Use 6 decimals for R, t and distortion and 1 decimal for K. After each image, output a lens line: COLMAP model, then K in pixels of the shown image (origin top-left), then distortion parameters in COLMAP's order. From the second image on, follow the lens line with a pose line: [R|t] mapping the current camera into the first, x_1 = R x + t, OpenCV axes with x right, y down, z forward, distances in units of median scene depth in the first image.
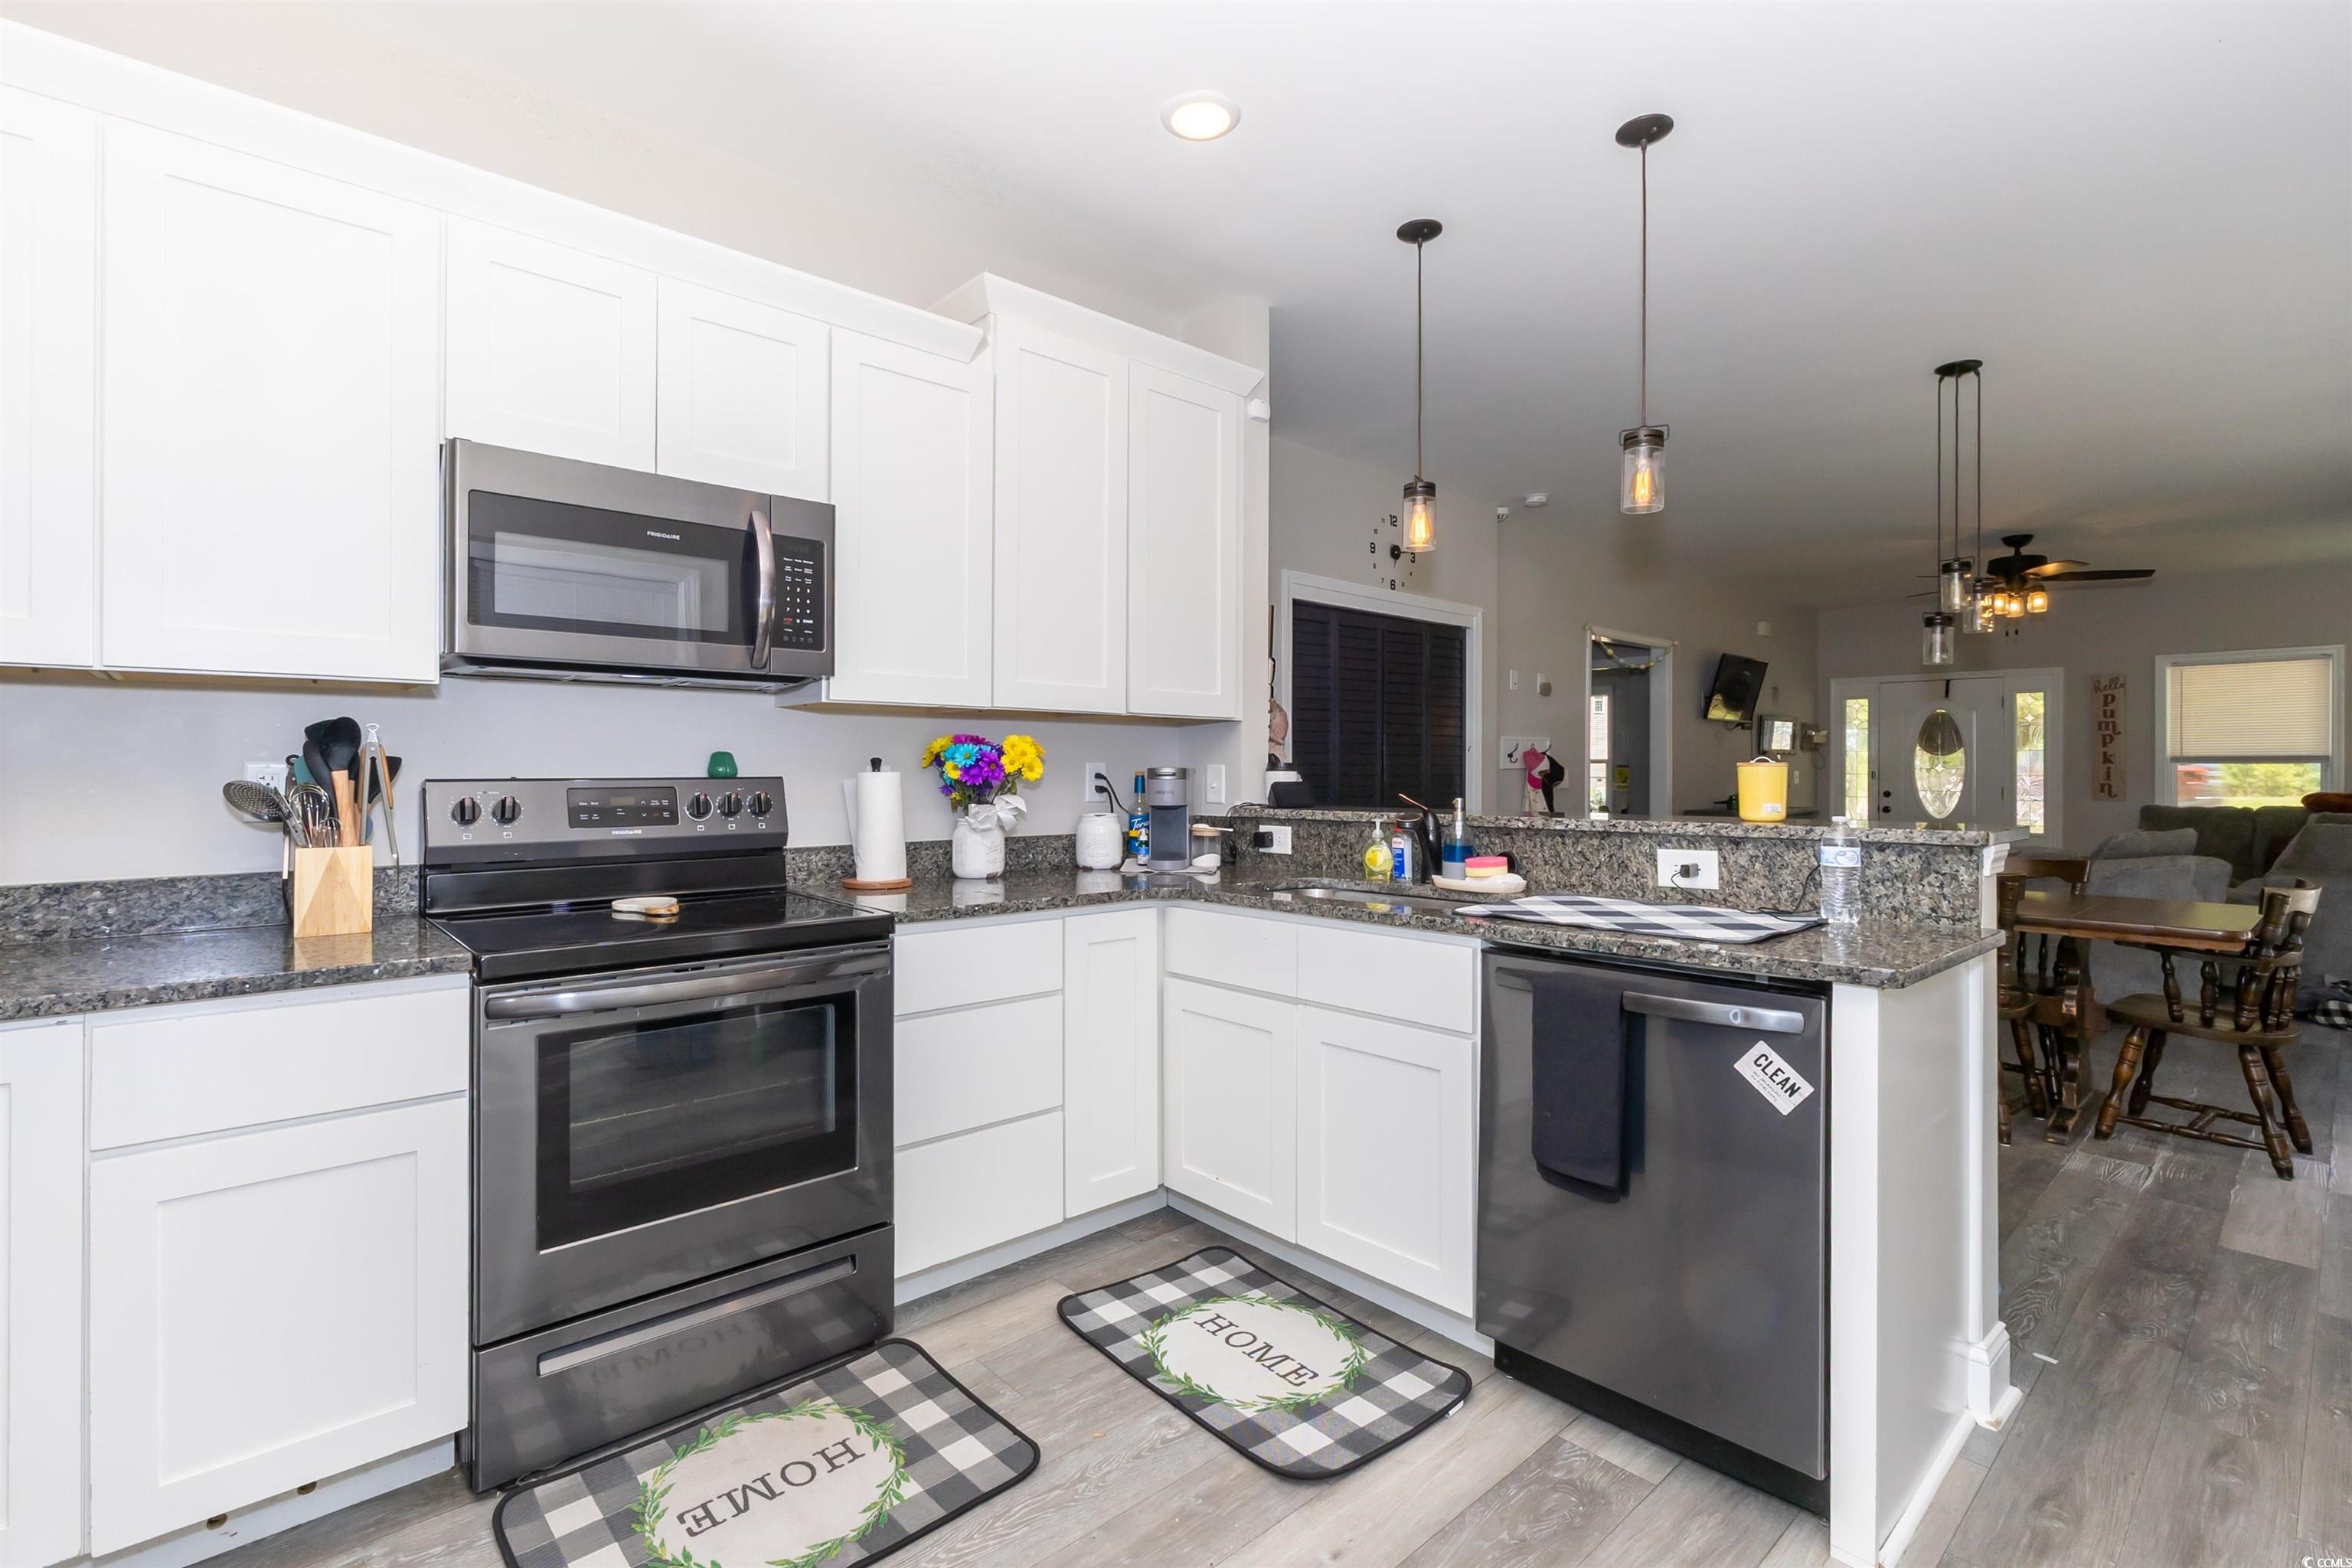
lens RADIAL K [[1071.6, 0, 1177.4], [0, 1071.6, 767.9], [0, 0, 1]] dist [0.022907, -0.000092]
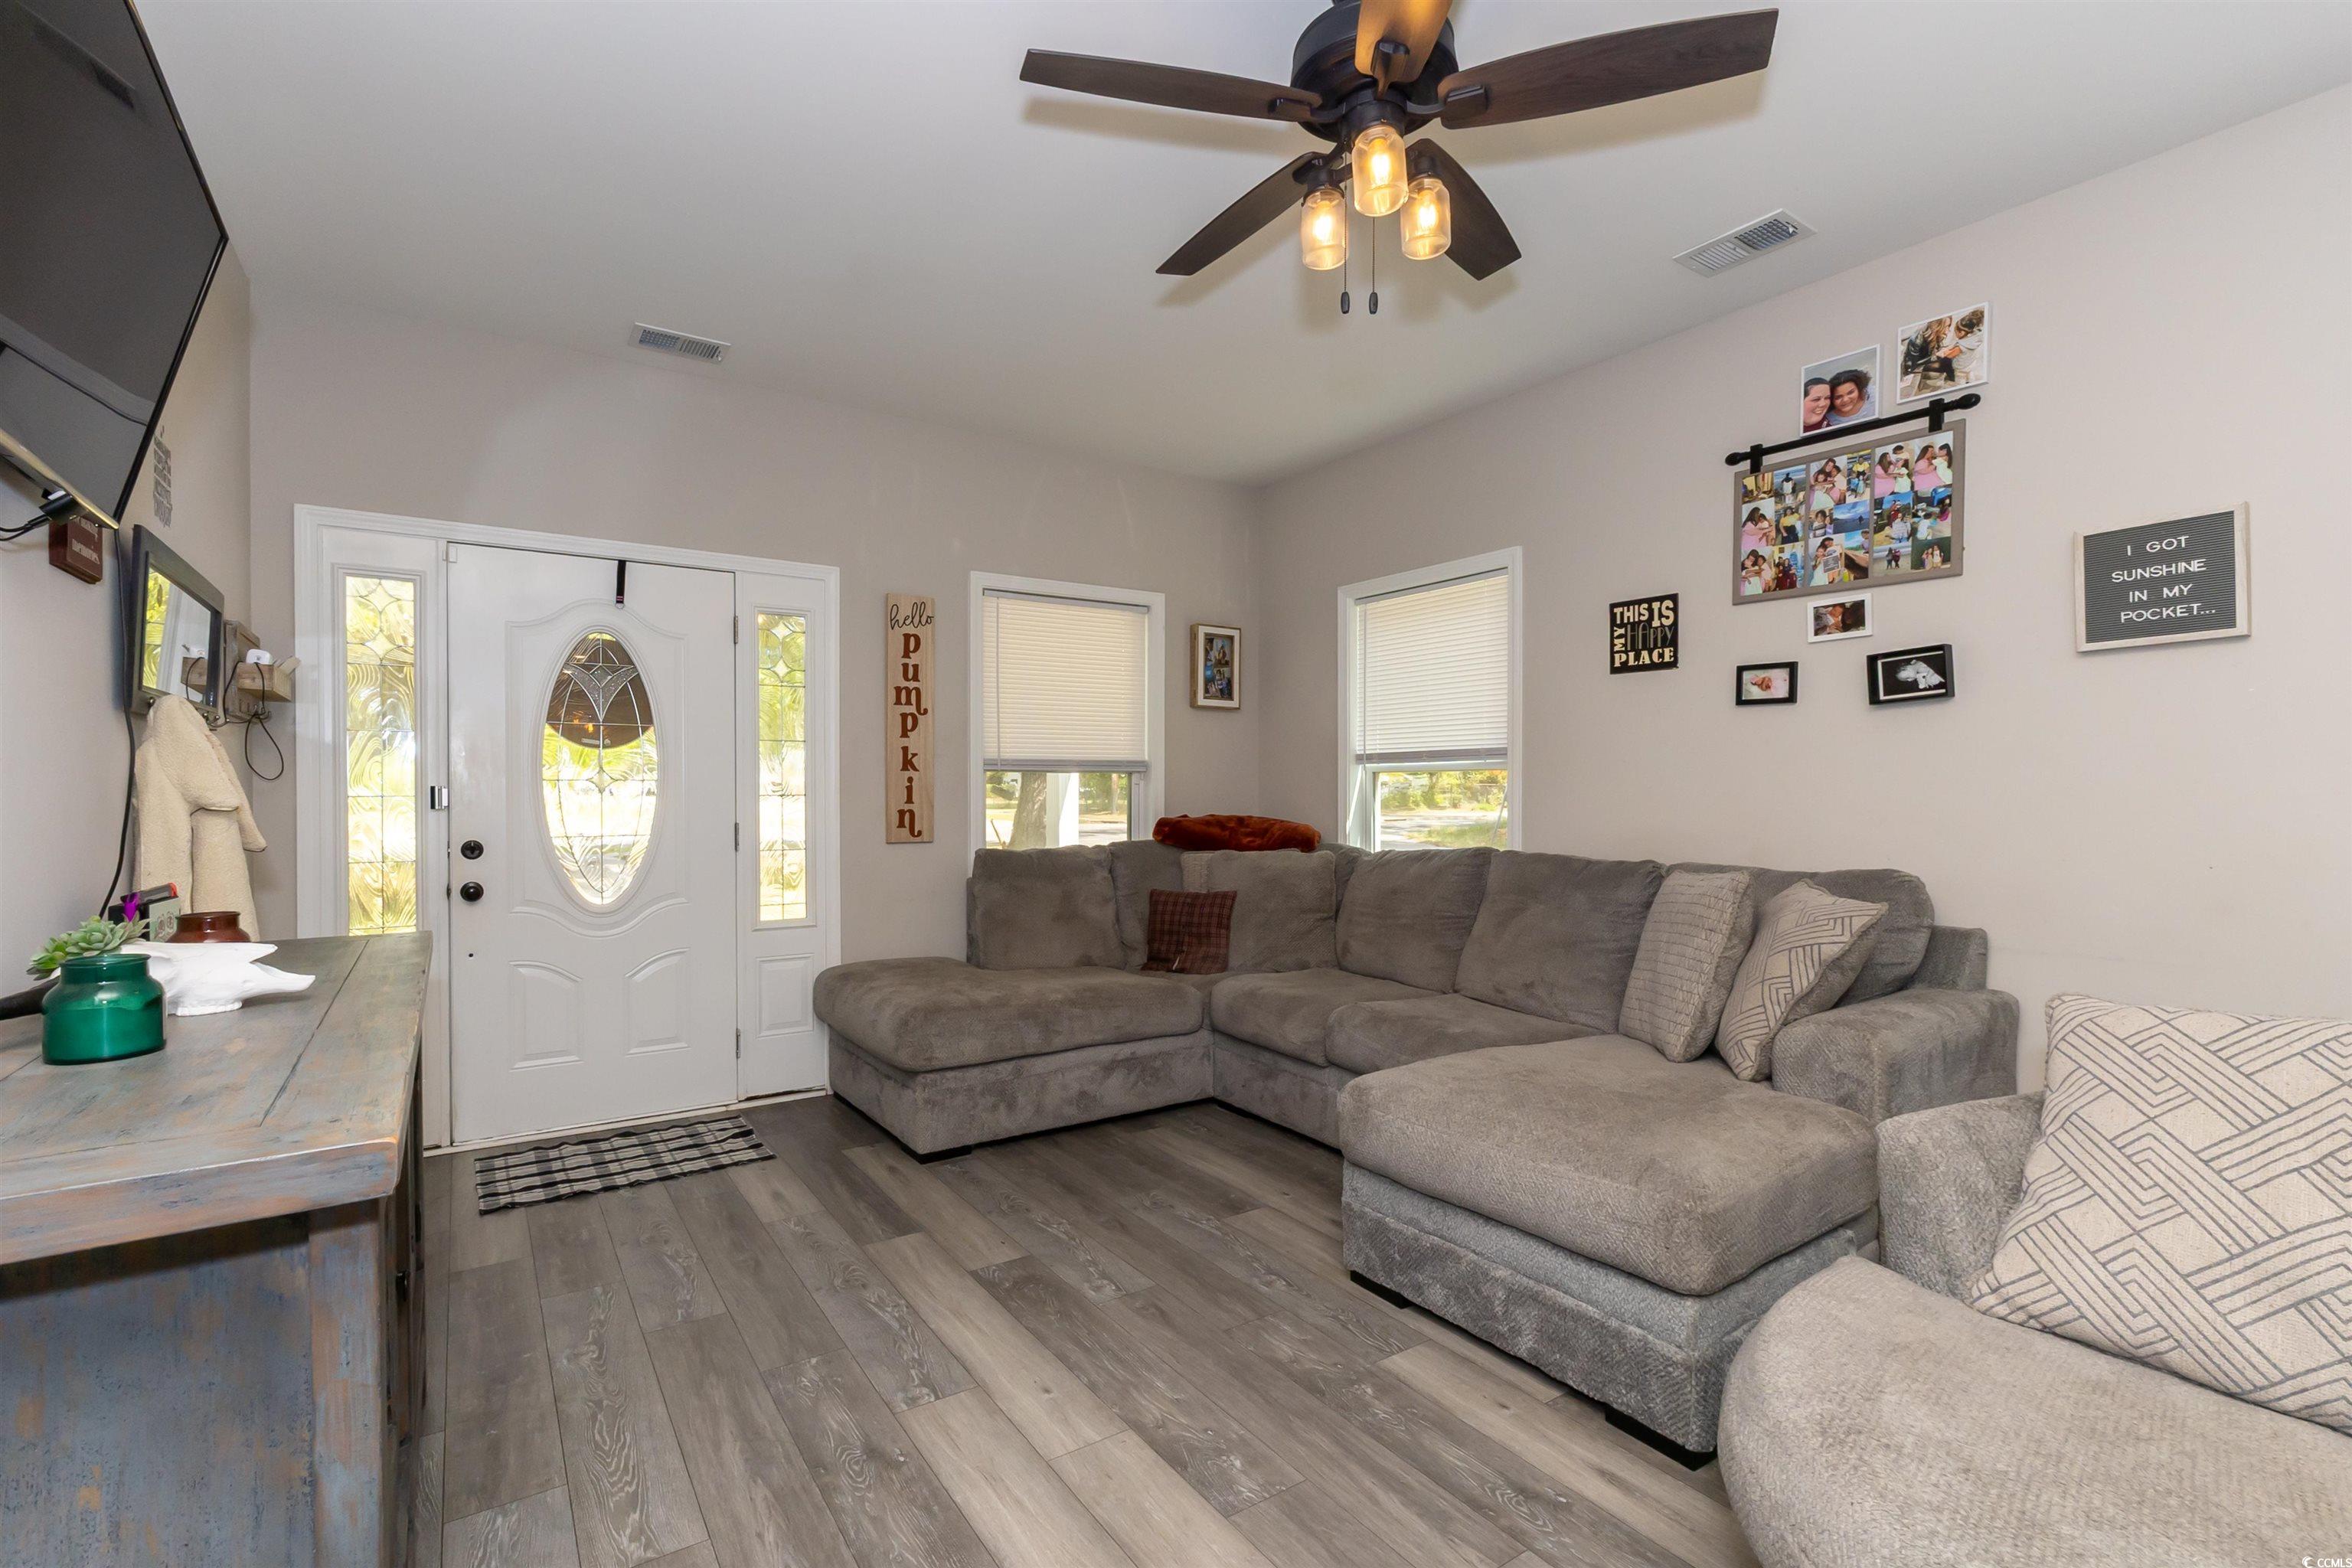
lens RADIAL K [[1067.0, 0, 1169.5], [0, 1067.0, 801.2], [0, 0, 1]] dist [0.000565, 0.000535]
pose [[0.141665, -0.015261, 0.989797, 0.377644], [0.001249, 0.999883, 0.015238, 0.003003], [-0.989914, -0.000922, 0.141668, 0.810261]]
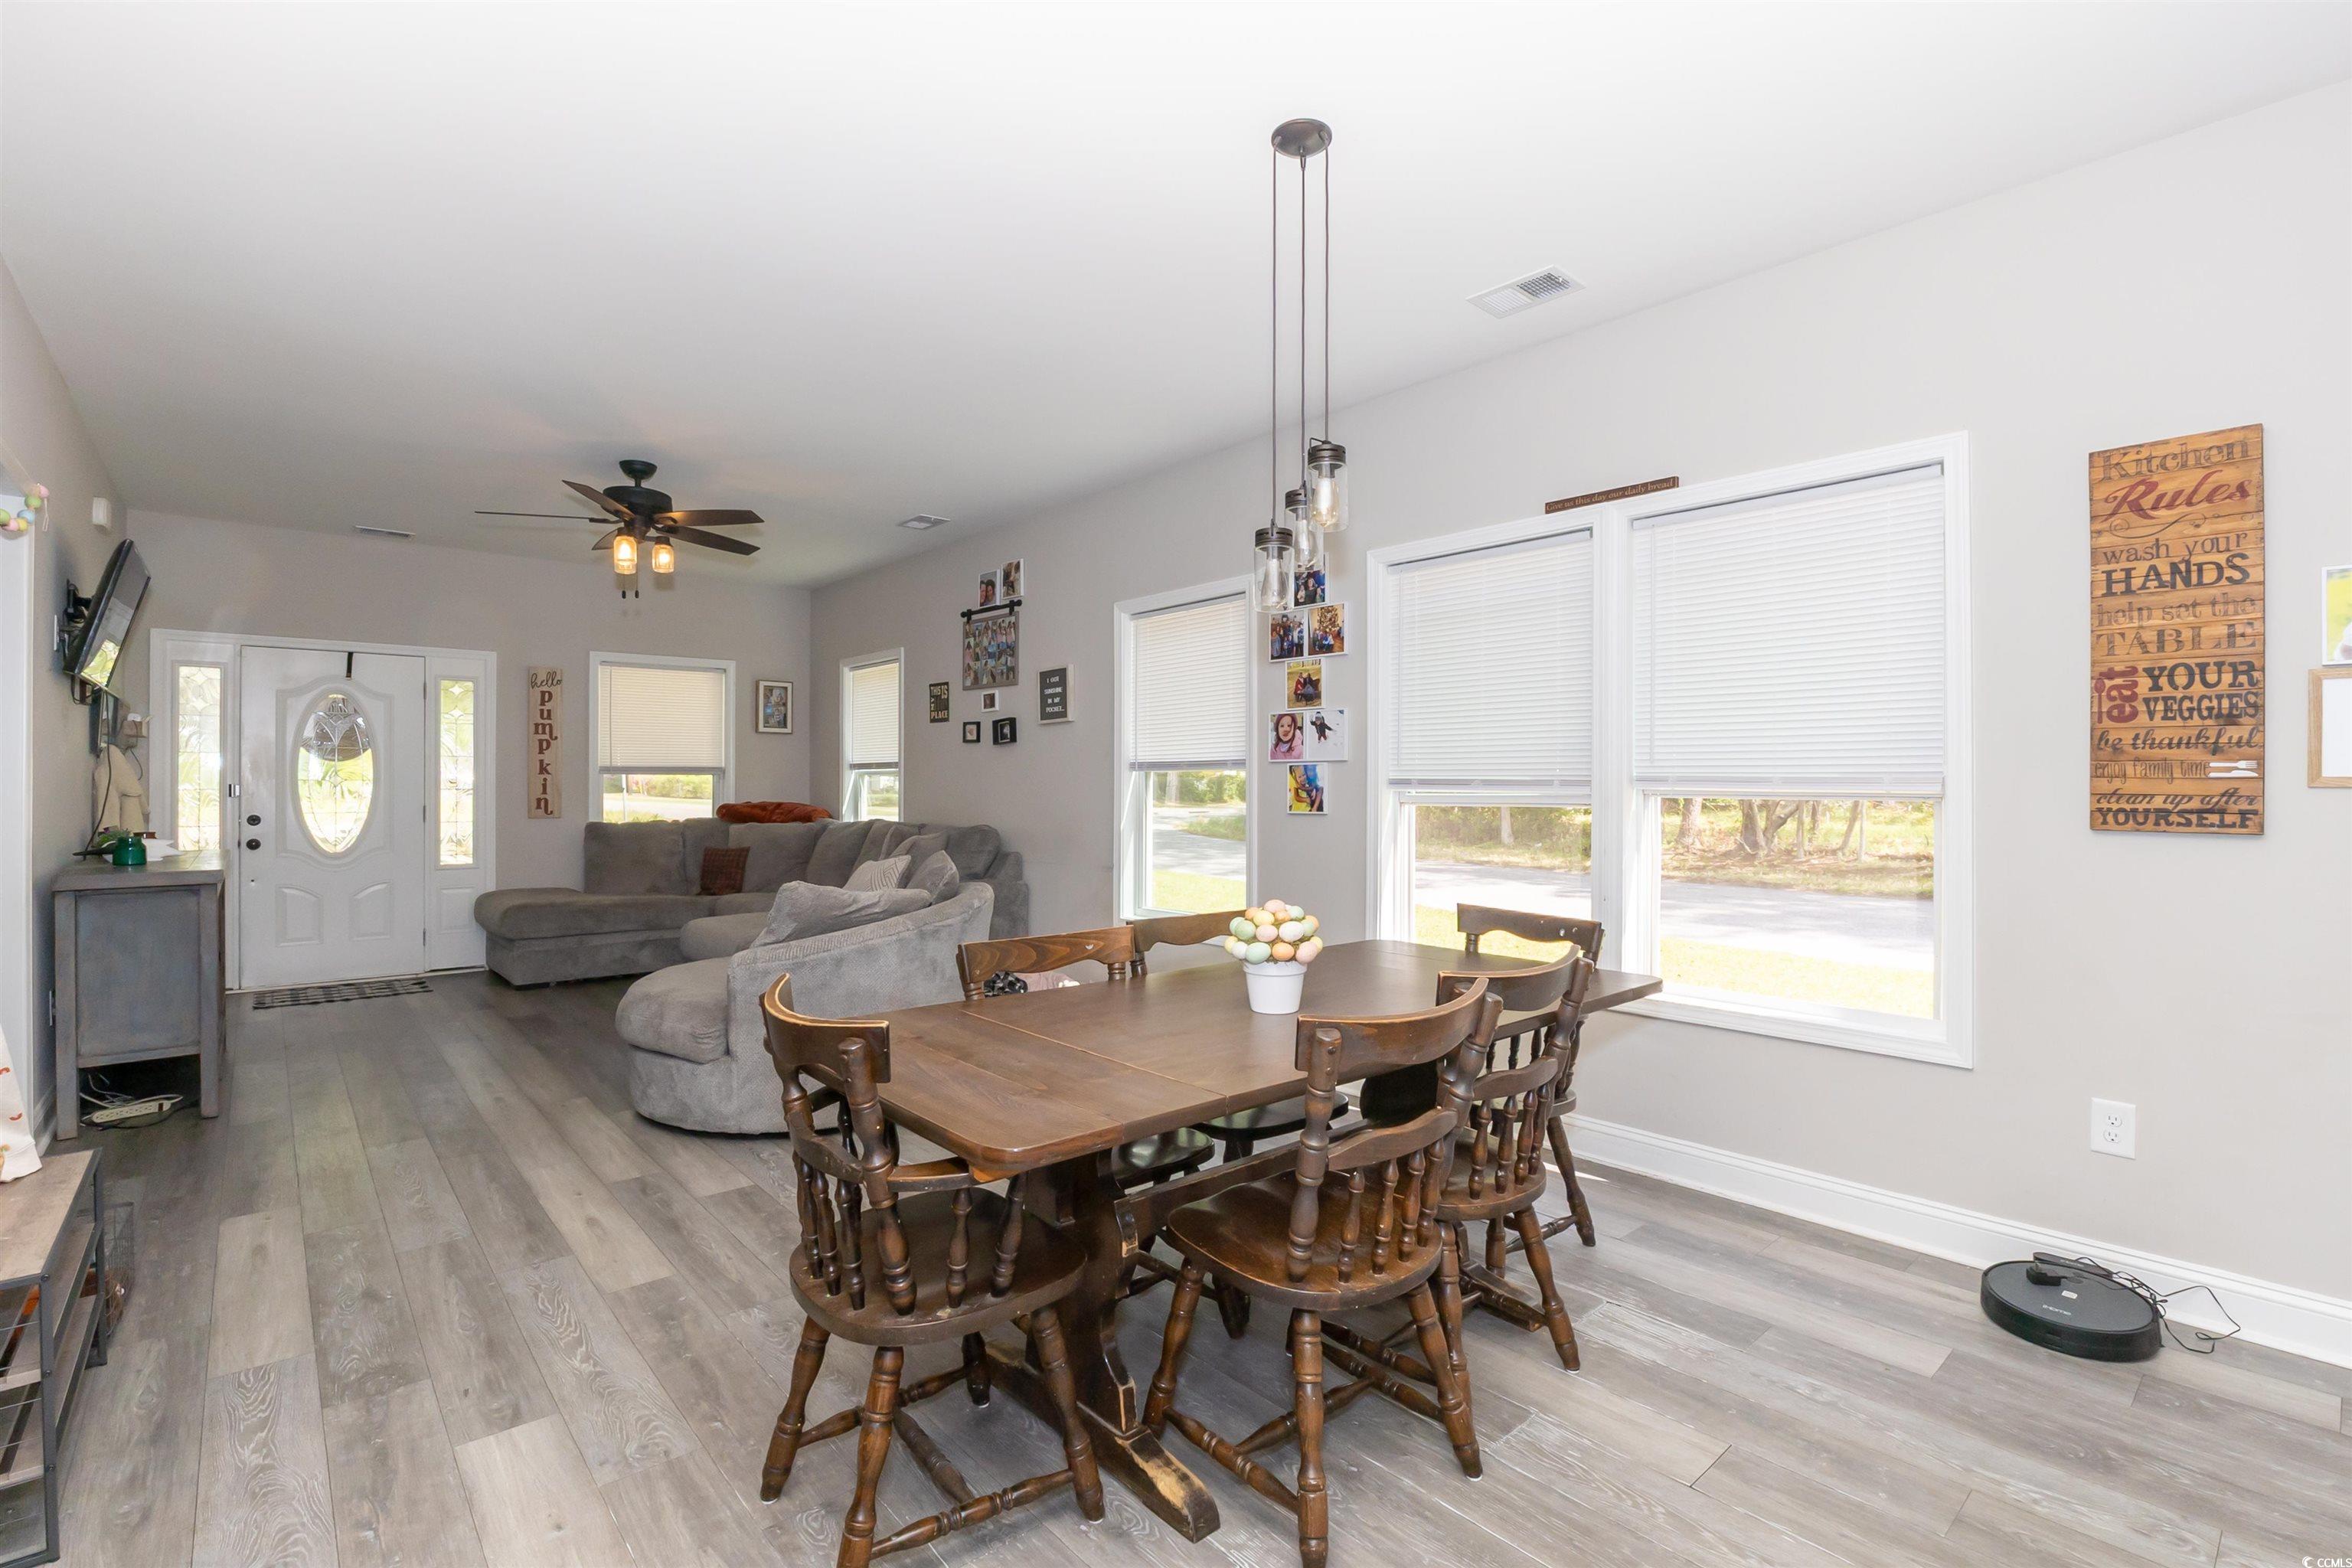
lens RADIAL K [[1072.5, 0, 1154.0], [0, 1072.5, 778.4], [0, 0, 1]] dist [-0.004845, -0.000716]
pose [[0.032215, 0.000454, 0.999481, 0.048849], [-0.000045, 1.000000, -0.000453, -0.000136], [-0.999481, -0.000030, 0.032215, 0.507429]]
